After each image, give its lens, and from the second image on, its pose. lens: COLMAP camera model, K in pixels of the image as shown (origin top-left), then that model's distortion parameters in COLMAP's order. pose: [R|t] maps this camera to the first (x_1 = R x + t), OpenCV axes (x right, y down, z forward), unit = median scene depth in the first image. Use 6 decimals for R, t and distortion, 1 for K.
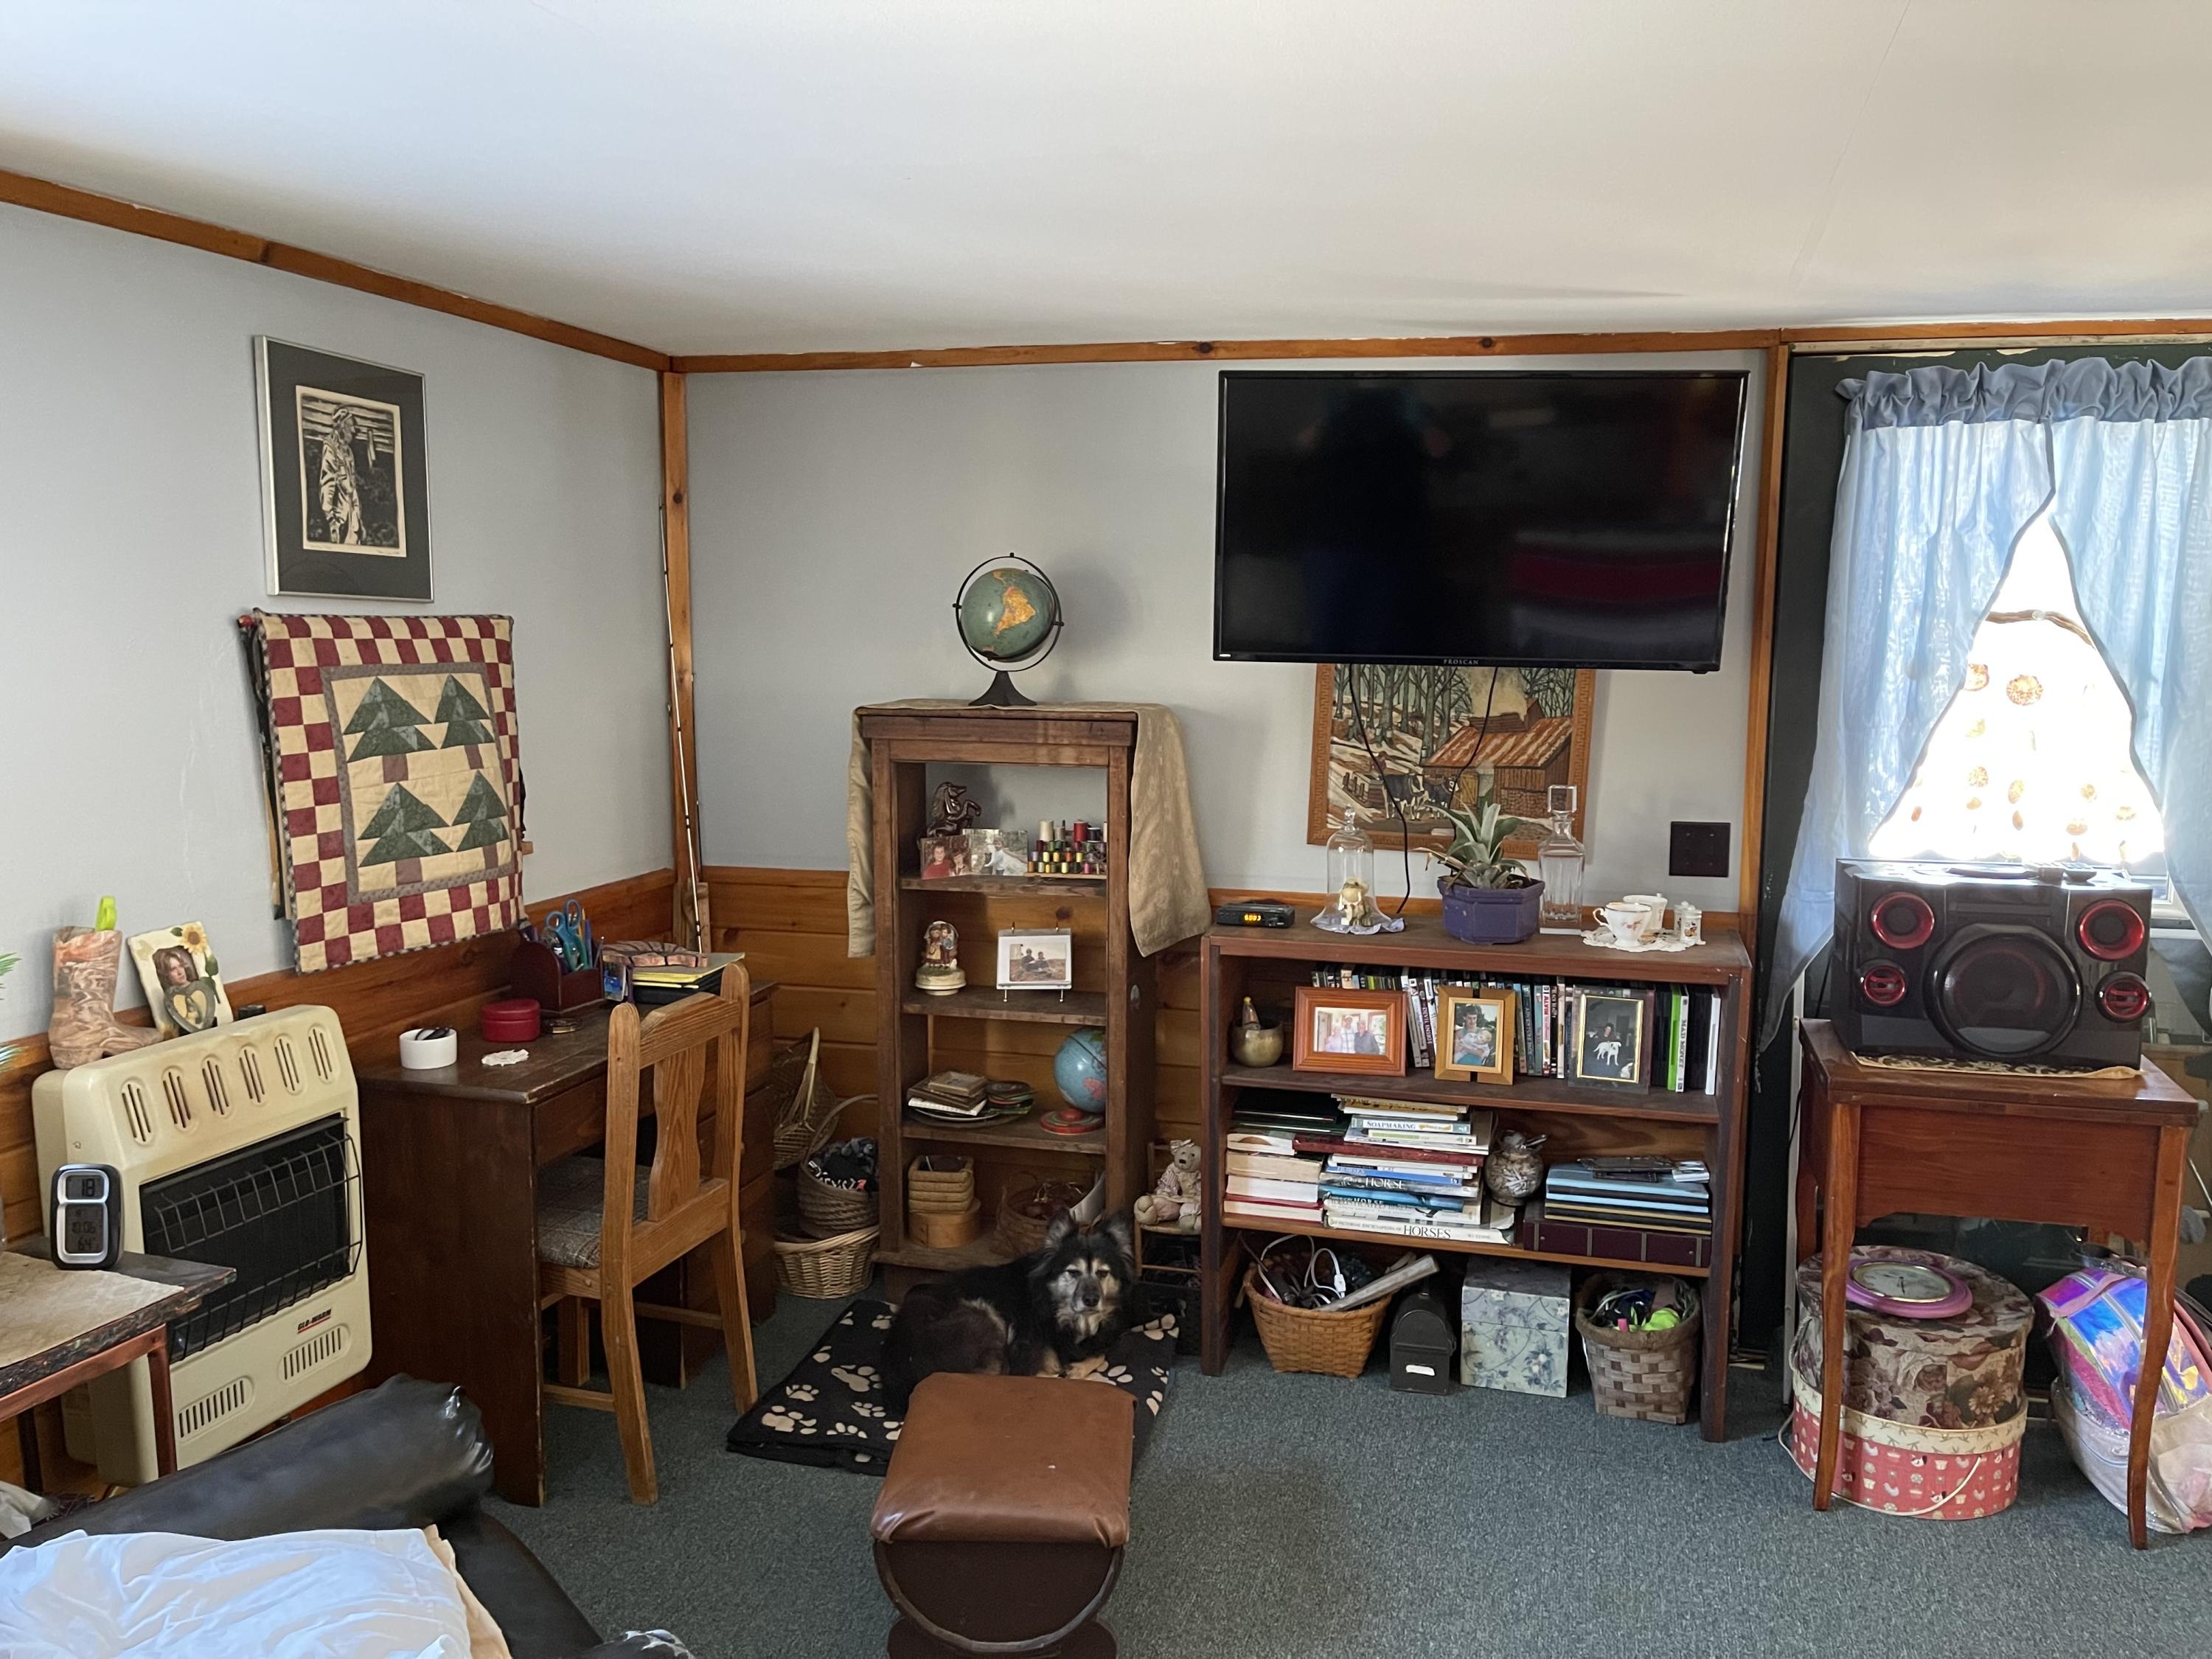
lens RADIAL K [[1669.4, 0, 1107.6], [0, 1669.4, 832.8], [0, 0, 1]] dist [0.067272, -0.095287]
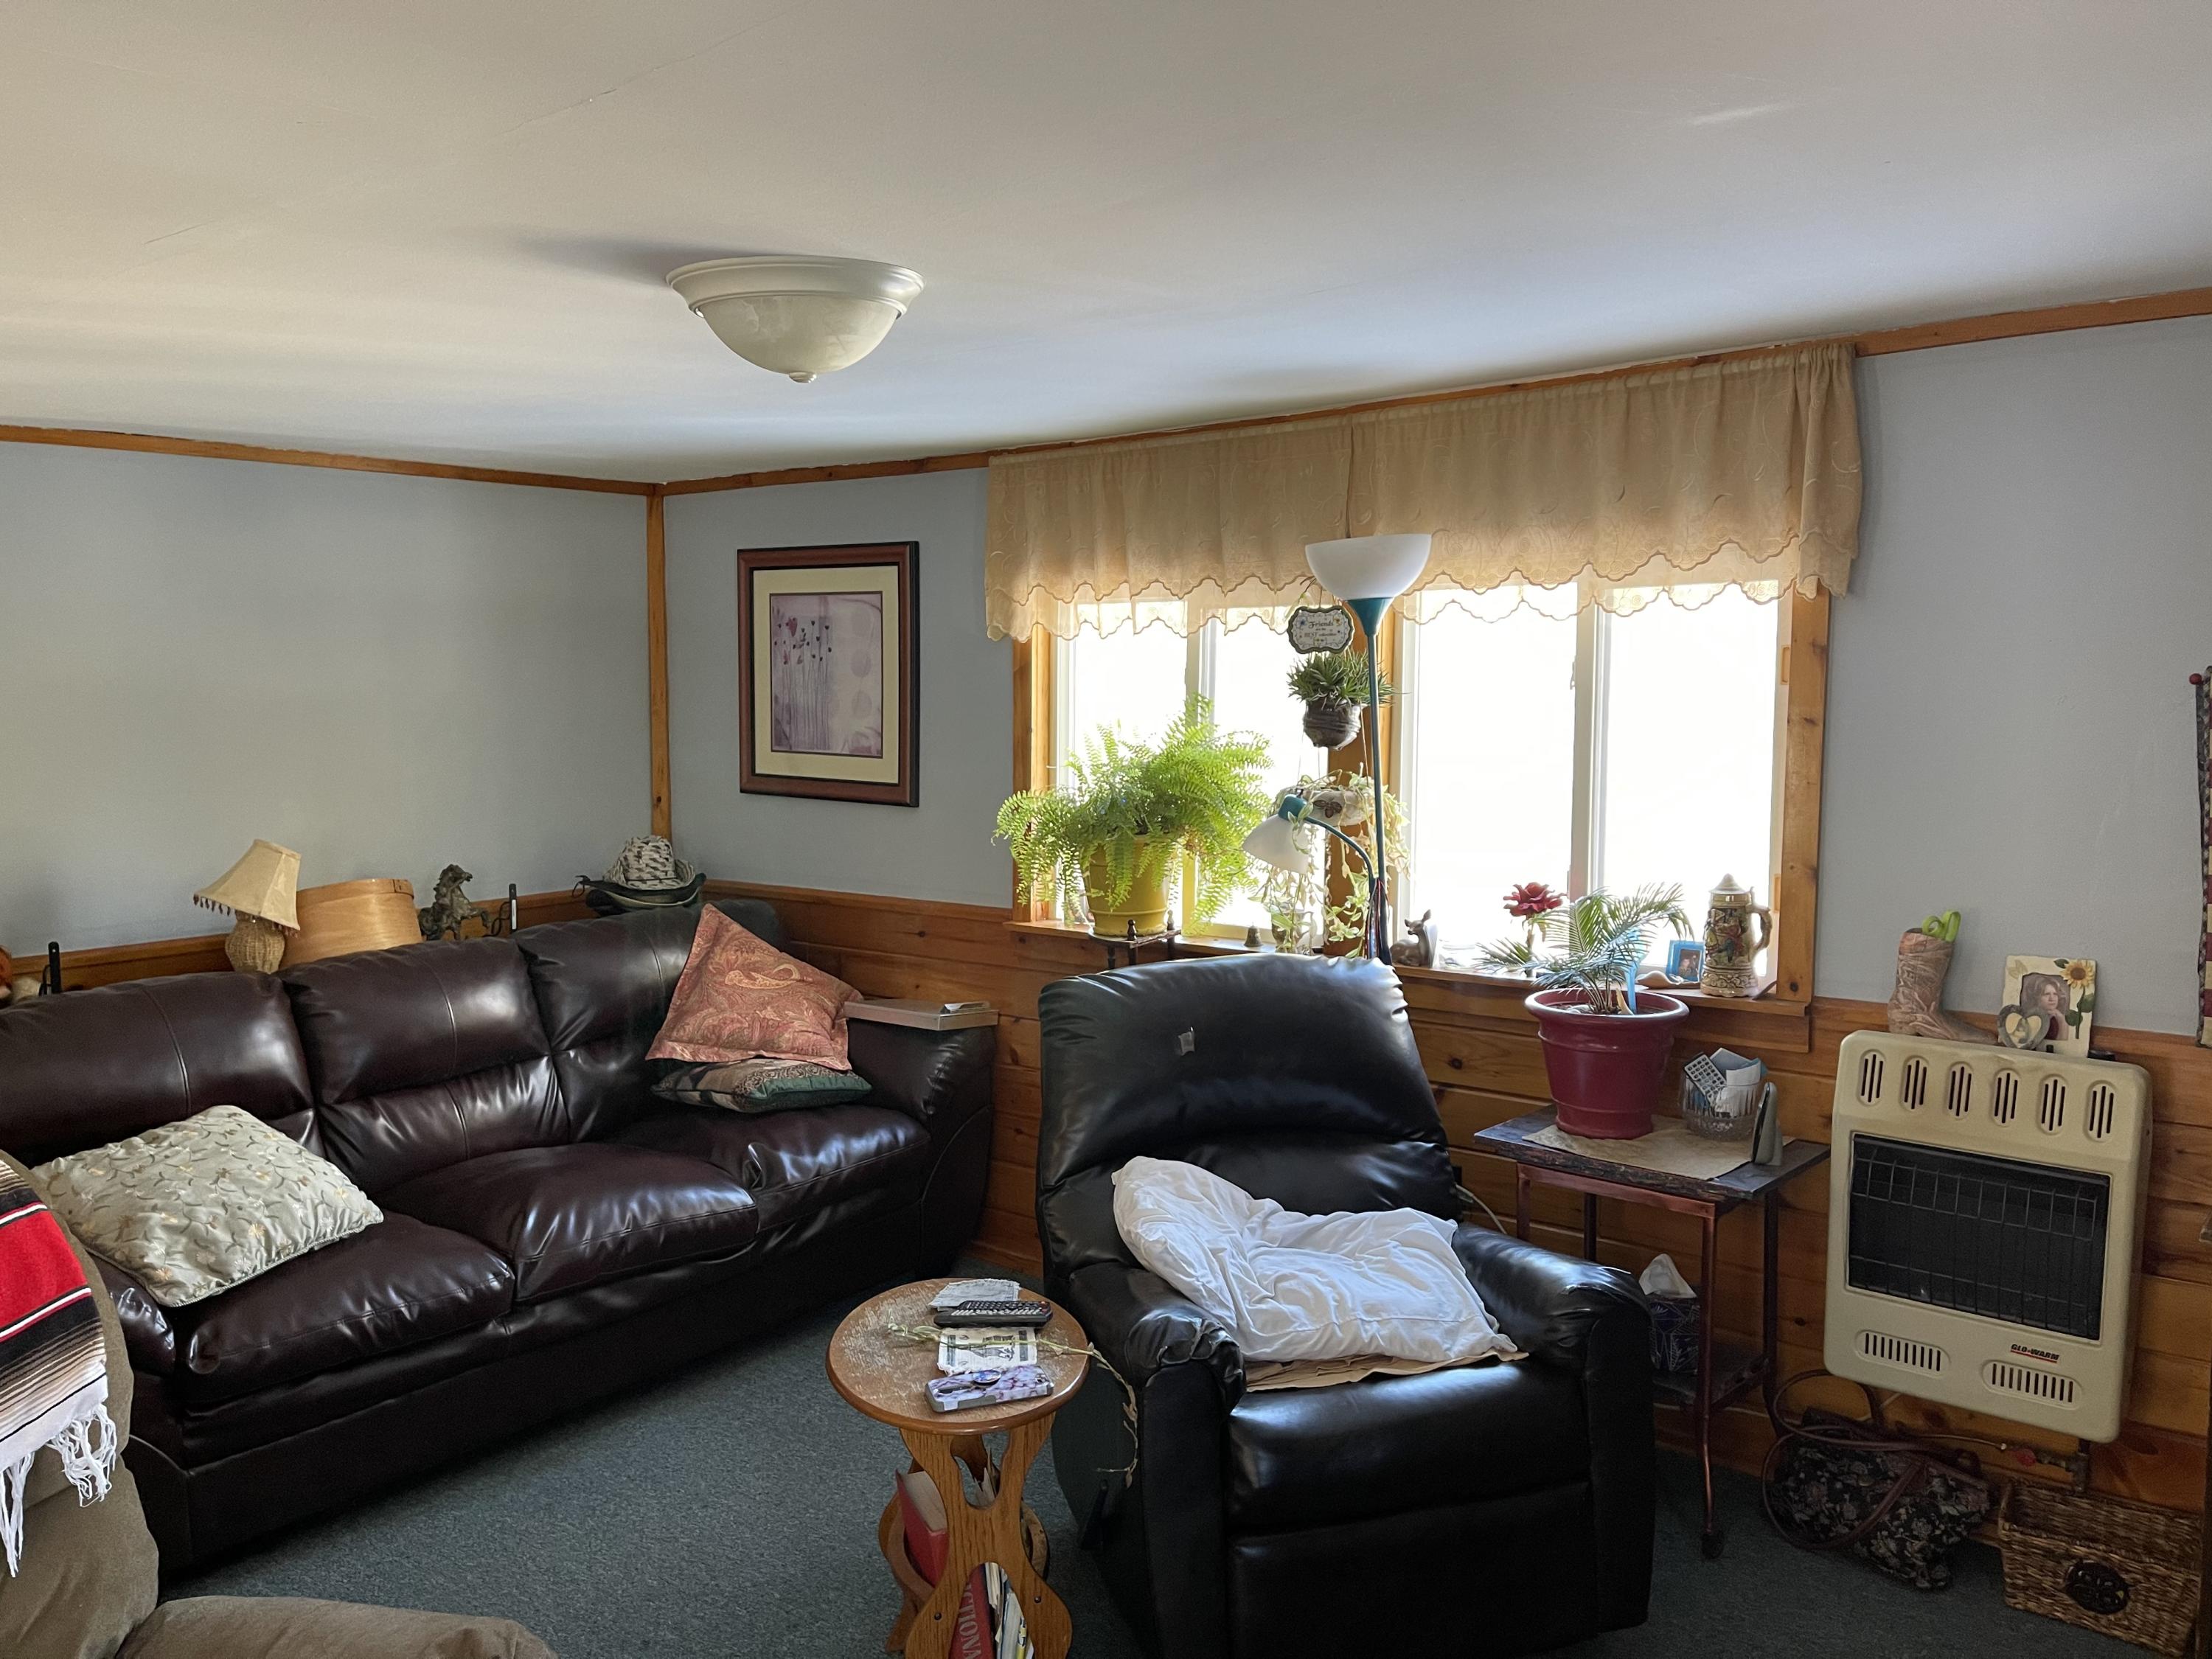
lens RADIAL K [[1669.4, 0, 1104.2], [0, 1669.4, 832.6], [0, 0, 1]] dist [0.067272, -0.095287]
pose [[-0.367618, 0.093221, -0.925293, 0.888886], [-0.116041, 0.982589, 0.145097, -0.145214], [0.922709, 0.160712, -0.350399, 1.033086]]
